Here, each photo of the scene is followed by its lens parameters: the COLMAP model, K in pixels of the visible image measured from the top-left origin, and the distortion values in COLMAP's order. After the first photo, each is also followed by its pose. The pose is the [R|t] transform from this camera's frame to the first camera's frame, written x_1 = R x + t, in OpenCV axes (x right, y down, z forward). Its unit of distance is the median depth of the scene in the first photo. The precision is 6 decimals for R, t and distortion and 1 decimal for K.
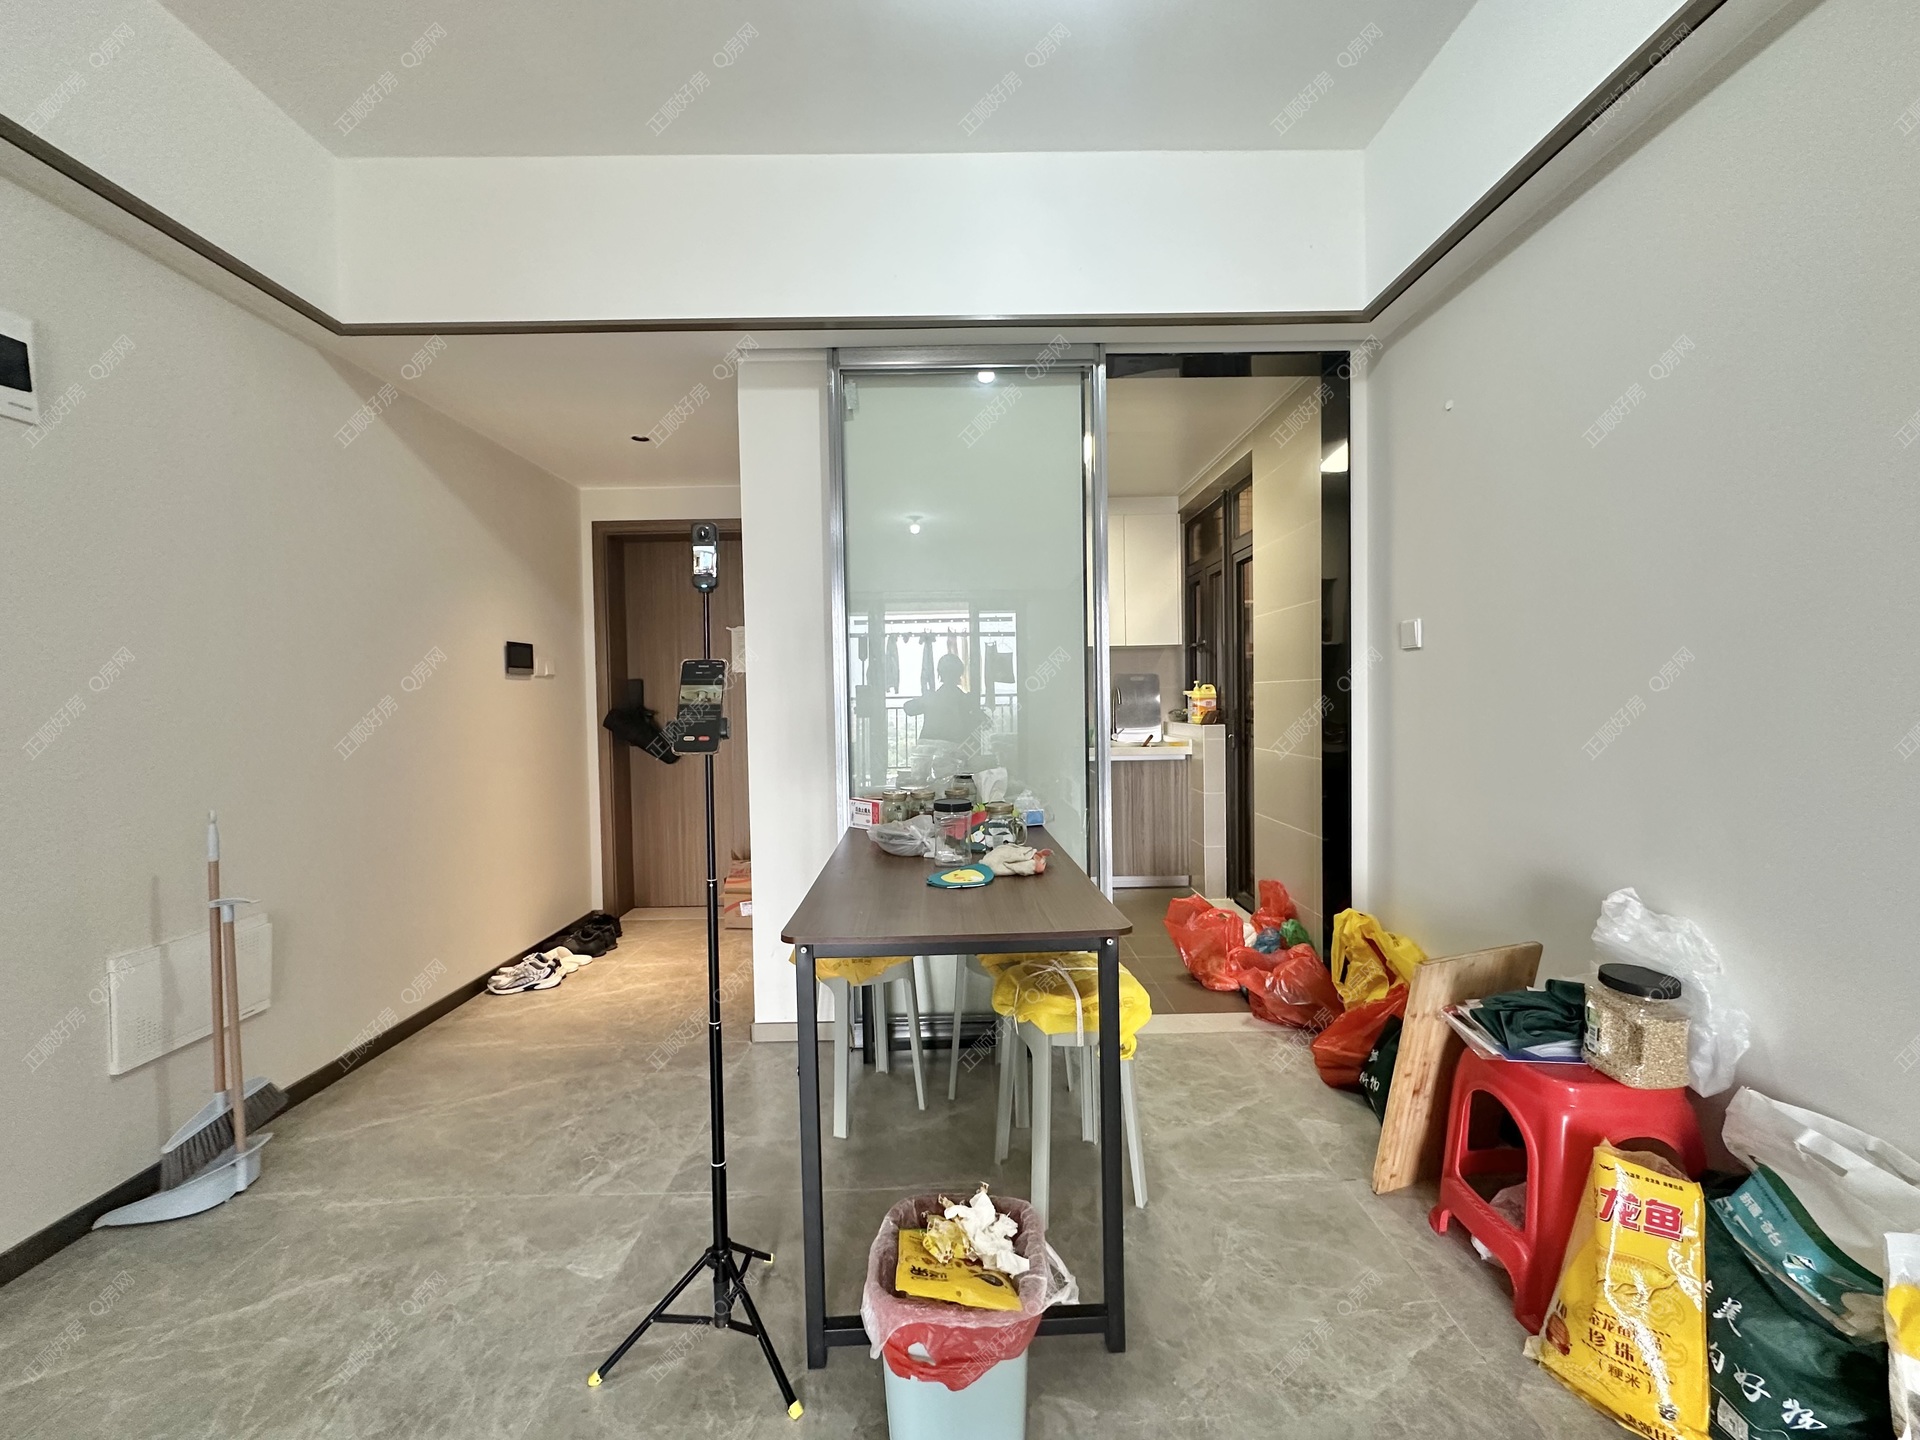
lens RADIAL K [[768.7, 0, 960.0], [0, 768.7, 720.0], [0, 0, 1]] dist [-0.007761, 0.000584]
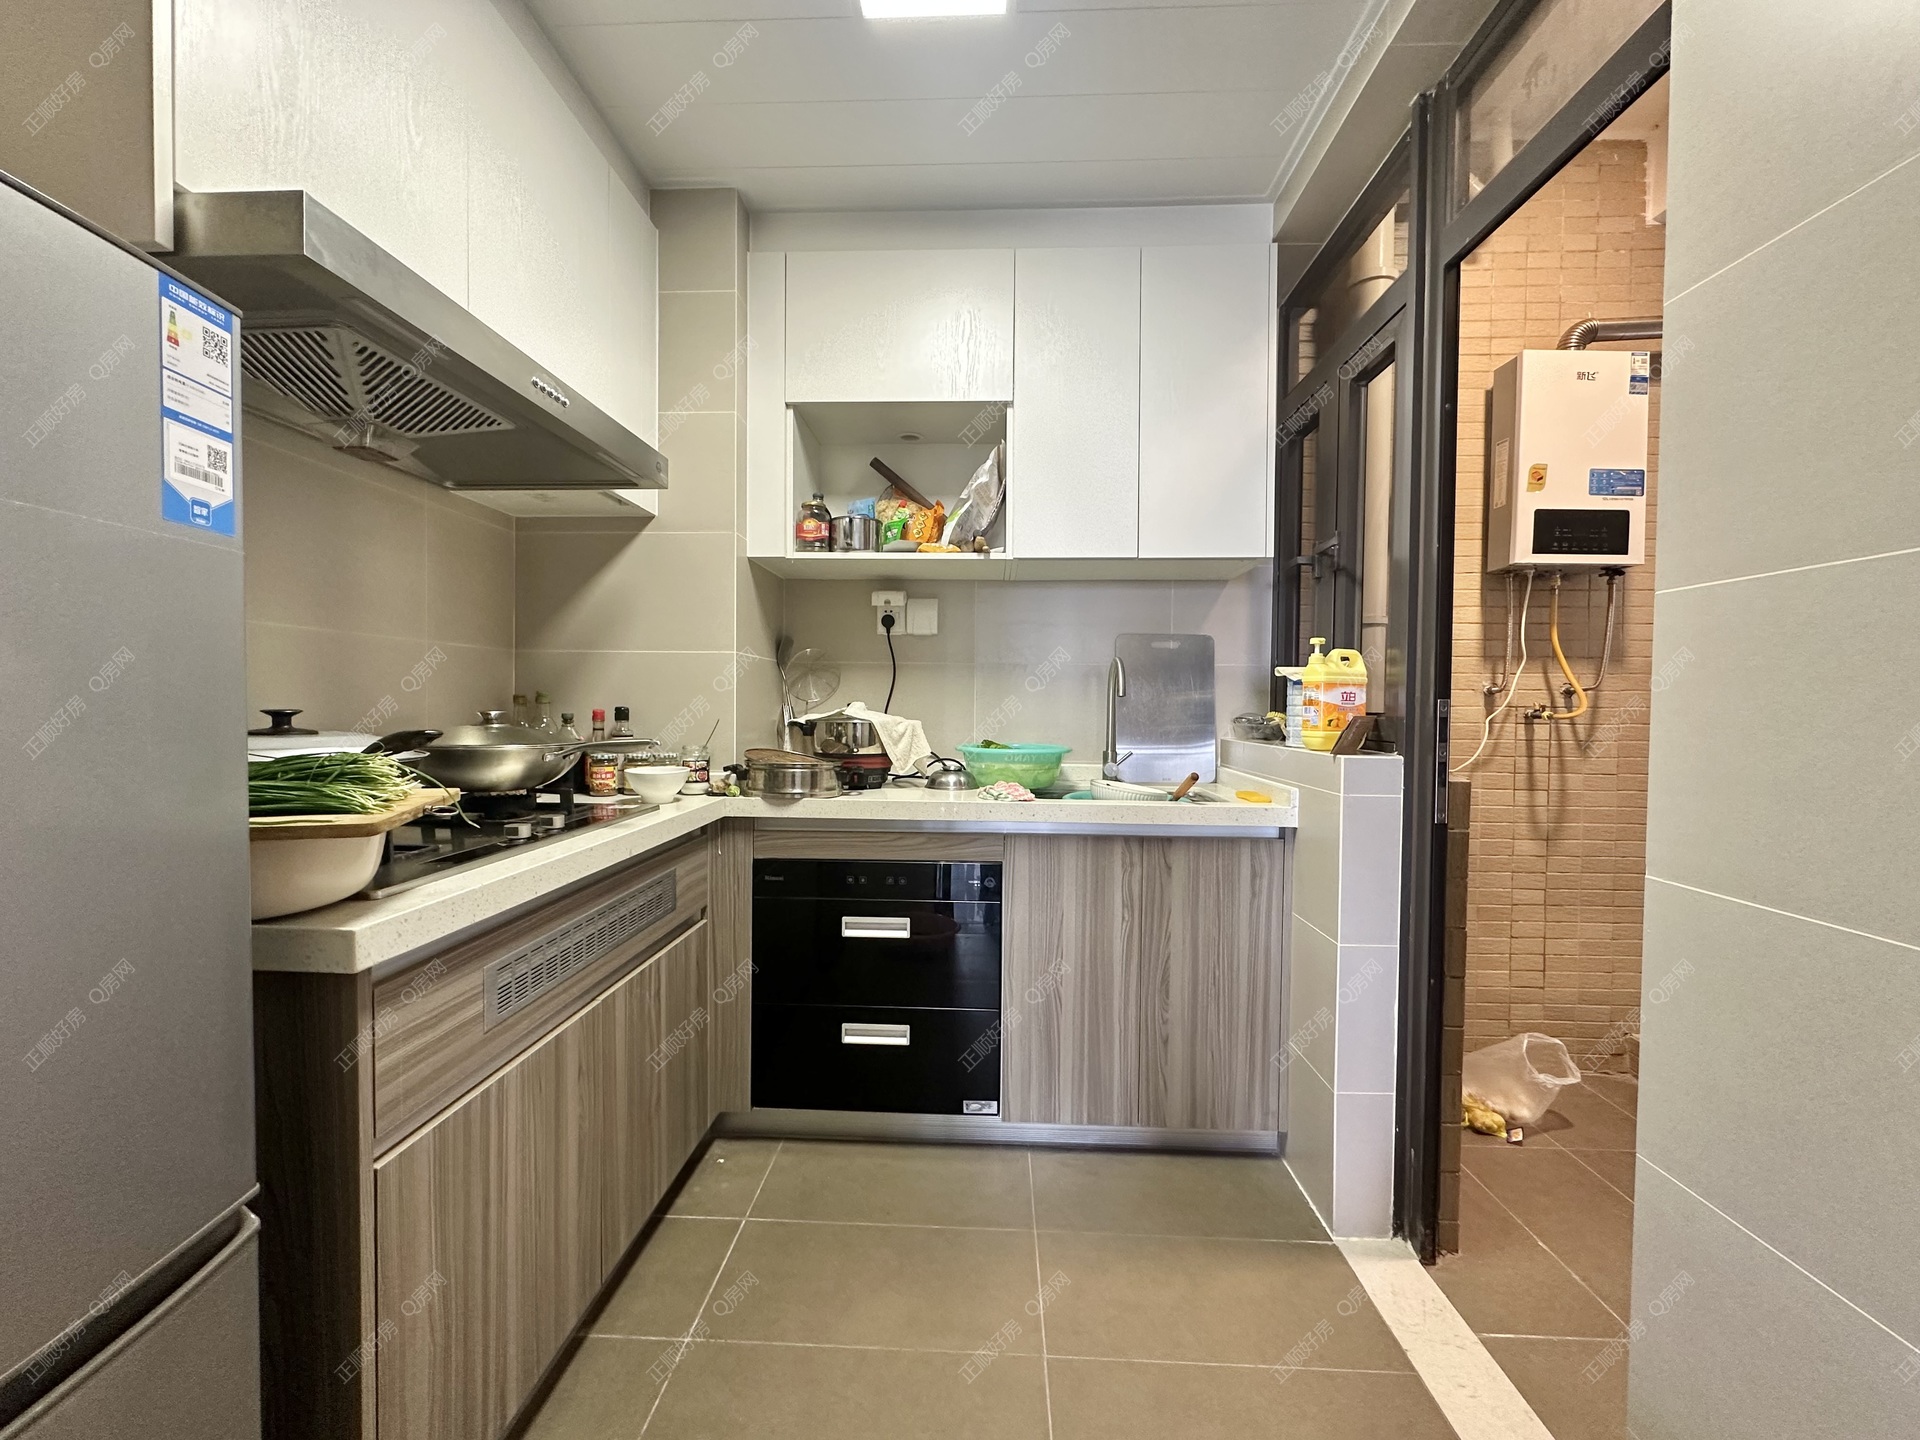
lens RADIAL K [[768.7, 0, 960.0], [0, 768.7, 720.0], [0, 0, 1]] dist [-0.007761, 0.000584]
pose [[0.997893, 0.022111, -0.061004, 0.149152], [-0.022013, 0.999755, 0.002276, -0.006831], [0.061039, -0.000928, 0.998135, 0.580400]]
